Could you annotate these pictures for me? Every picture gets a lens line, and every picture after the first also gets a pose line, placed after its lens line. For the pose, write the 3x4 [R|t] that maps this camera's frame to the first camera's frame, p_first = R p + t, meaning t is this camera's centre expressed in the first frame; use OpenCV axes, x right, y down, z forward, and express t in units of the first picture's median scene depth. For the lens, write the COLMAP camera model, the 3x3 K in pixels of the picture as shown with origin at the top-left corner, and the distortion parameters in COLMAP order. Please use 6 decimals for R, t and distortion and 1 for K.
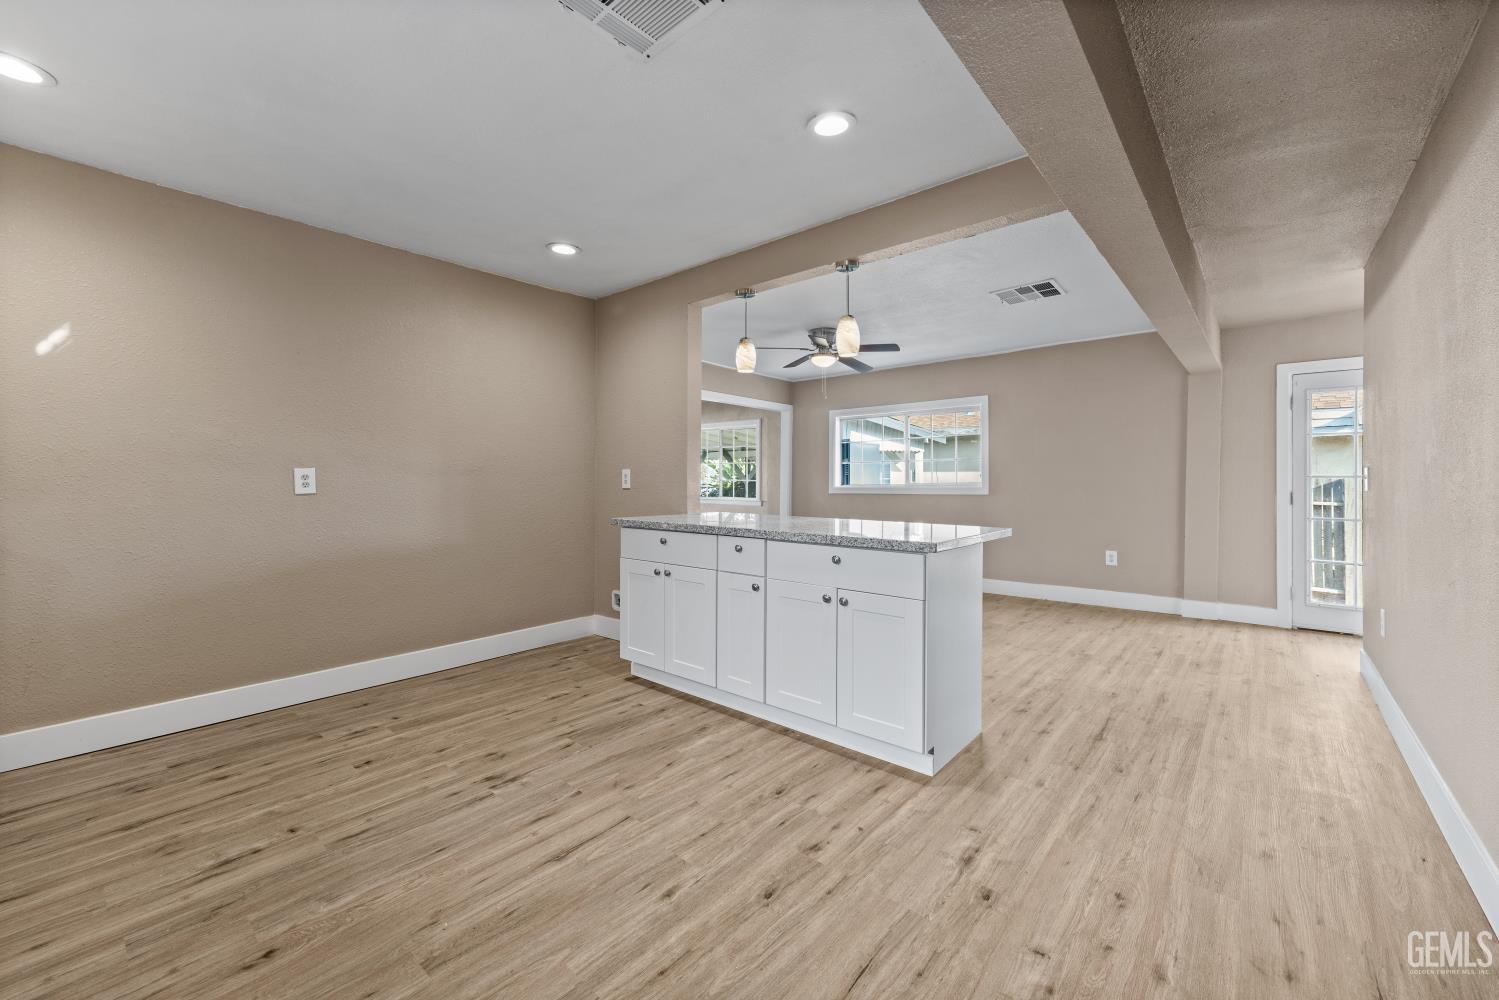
lens RADIAL K [[586.2, 0, 759.0], [0, 586.2, 481.3], [0, 0, 1]] dist [0.002084, -0.000587]
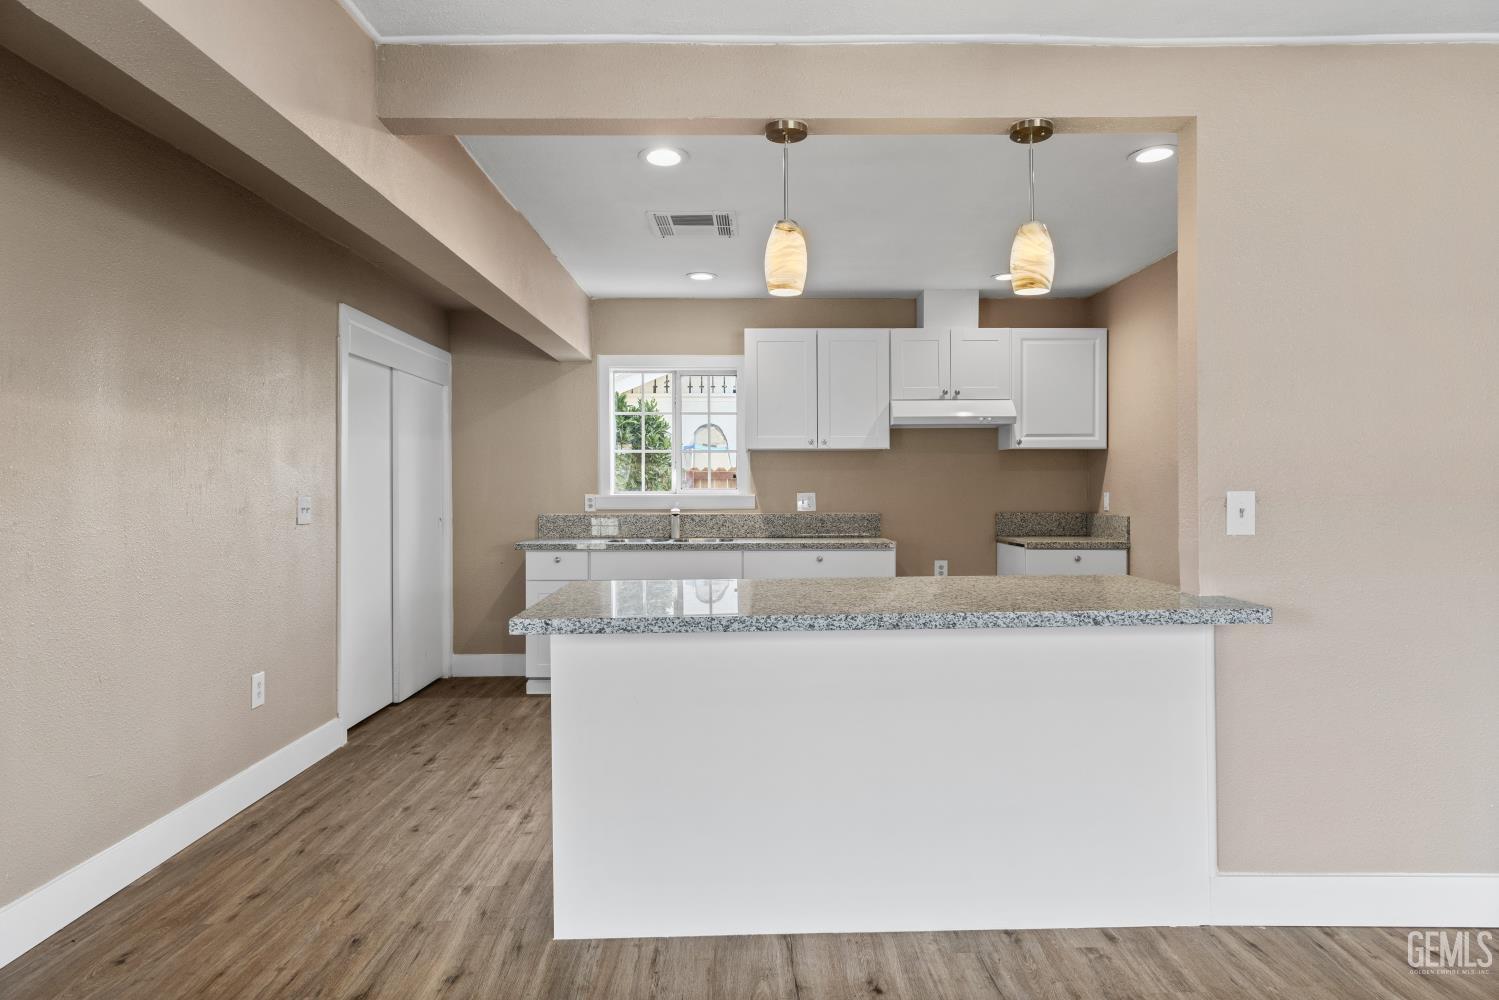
lens RADIAL K [[926.7, 0, 748.1], [0, 926.7, 493.1], [0, 0, 1]] dist [0.003664, 0.001300]
pose [[-0.757788, 0.006694, -0.652466, 1.040487], [0.002447, 0.999970, 0.007417, -0.046541], [0.652496, 0.004024, -0.757782, 2.273003]]
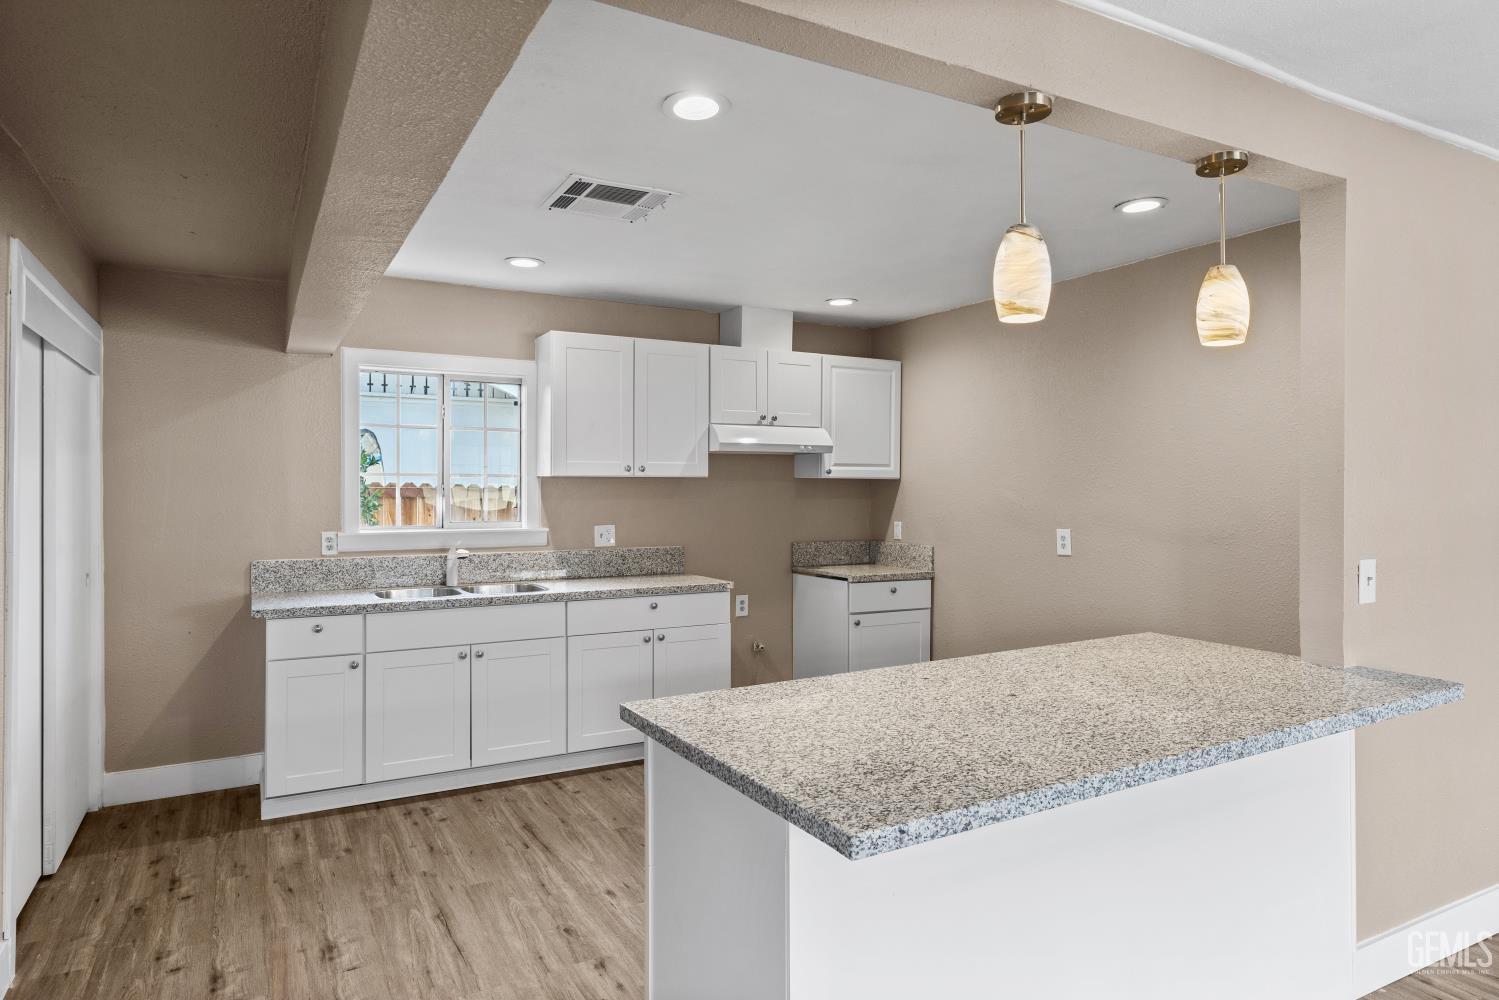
lens RADIAL K [[900.7, 0, 752.6], [0, 900.7, 494.4], [0, 0, 1]] dist [0.007283, -0.001024]
pose [[-0.350854, 0.008165, -0.936395, 1.150097], [-0.002781, 0.999948, 0.009761, -0.130835], [0.936426, 0.006029, -0.350813, 1.454811]]
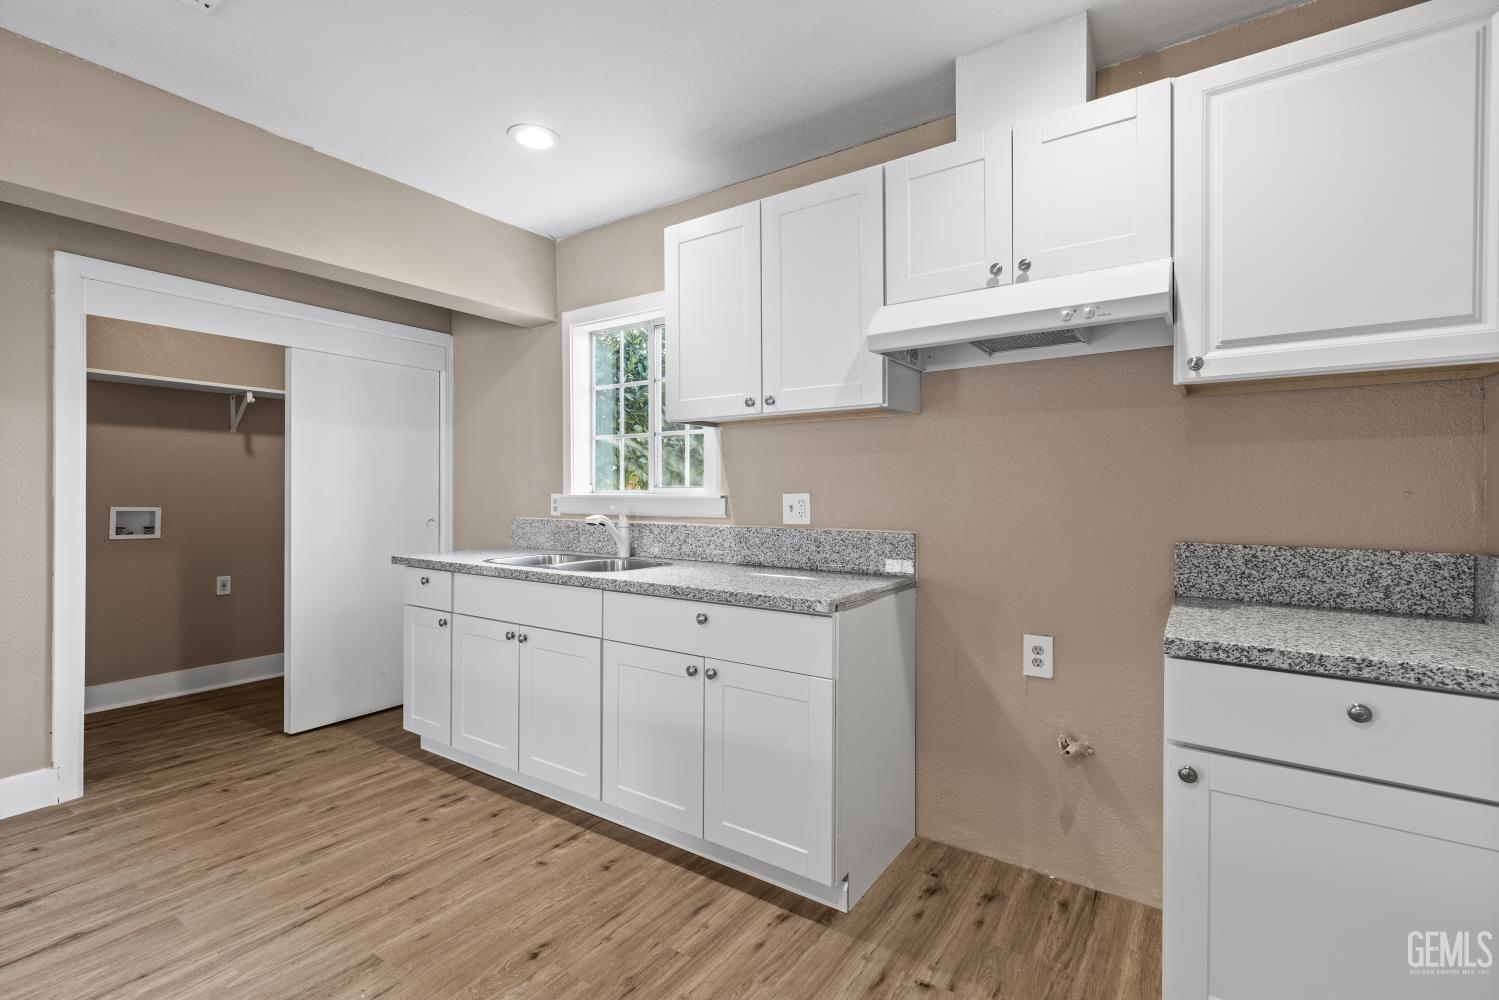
lens RADIAL K [[669.2, 0, 750.8], [0, 669.2, 495.3], [0, 0, 1]] dist [0.006615, -0.001036]
pose [[-0.994054, -0.000294, -0.108891, -0.704188], [-0.001036, 0.999977, 0.006755, -0.030794], [0.108887, 0.006828, -0.994031, 1.453426]]
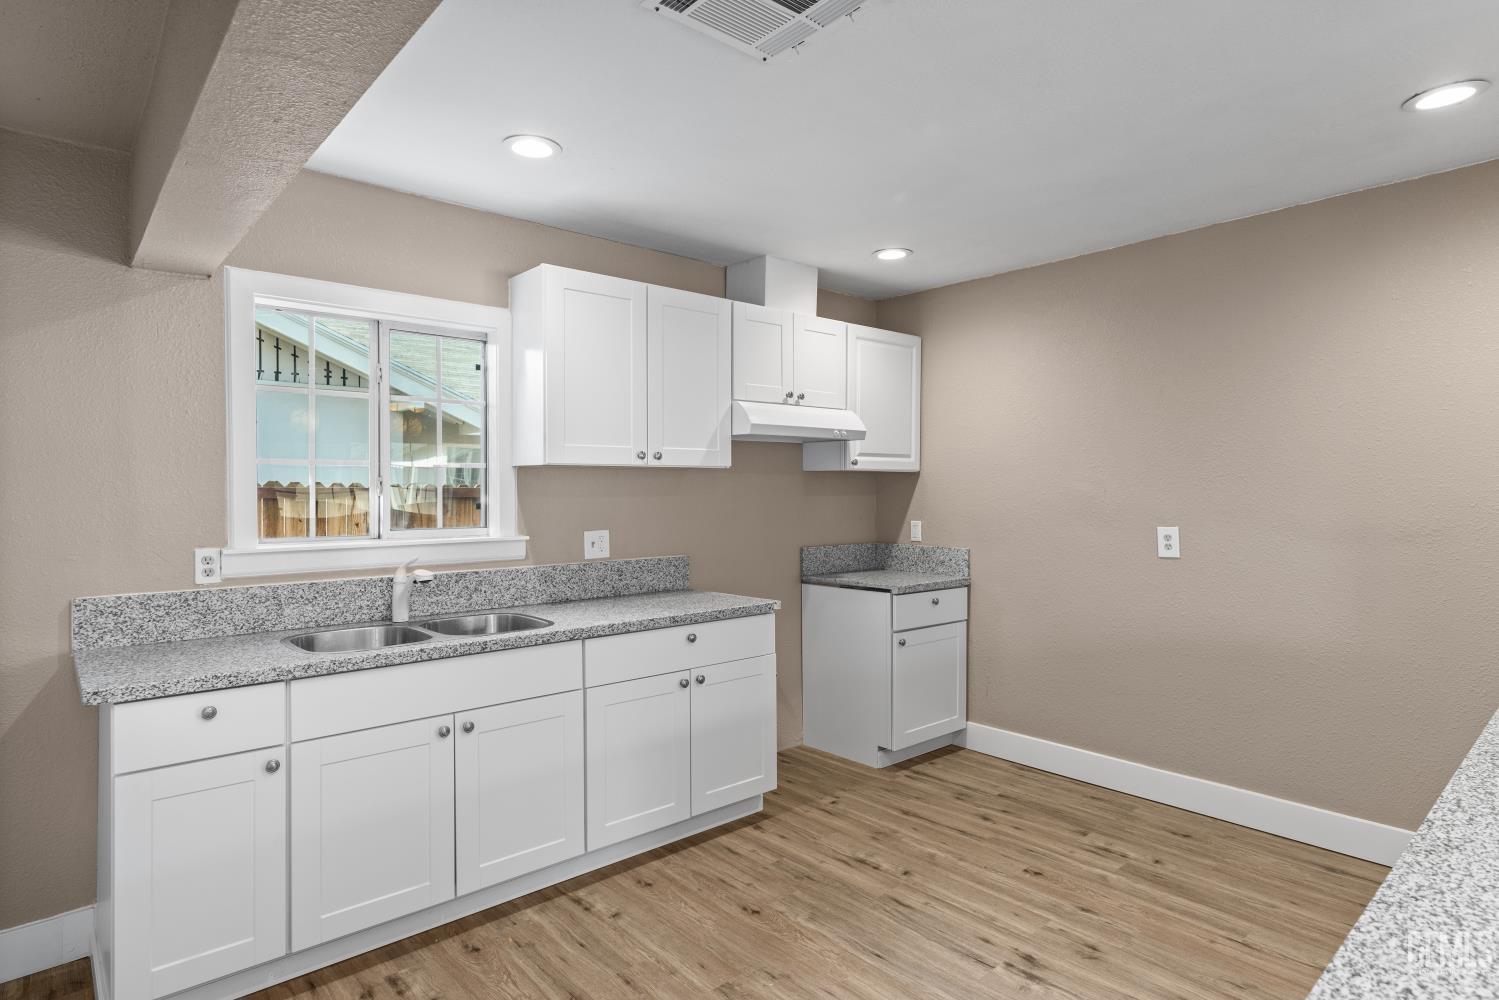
lens RADIAL K [[816.1, 0, 754.4], [0, 816.1, 497.0], [0, 0, 1]] dist [0.003752, 0.001049]
pose [[-0.141671, 0.010563, -0.989857, 0.654626], [0.002242, 0.999944, 0.010350, -0.109734], [0.989911, -0.000753, -0.141687, 0.812468]]
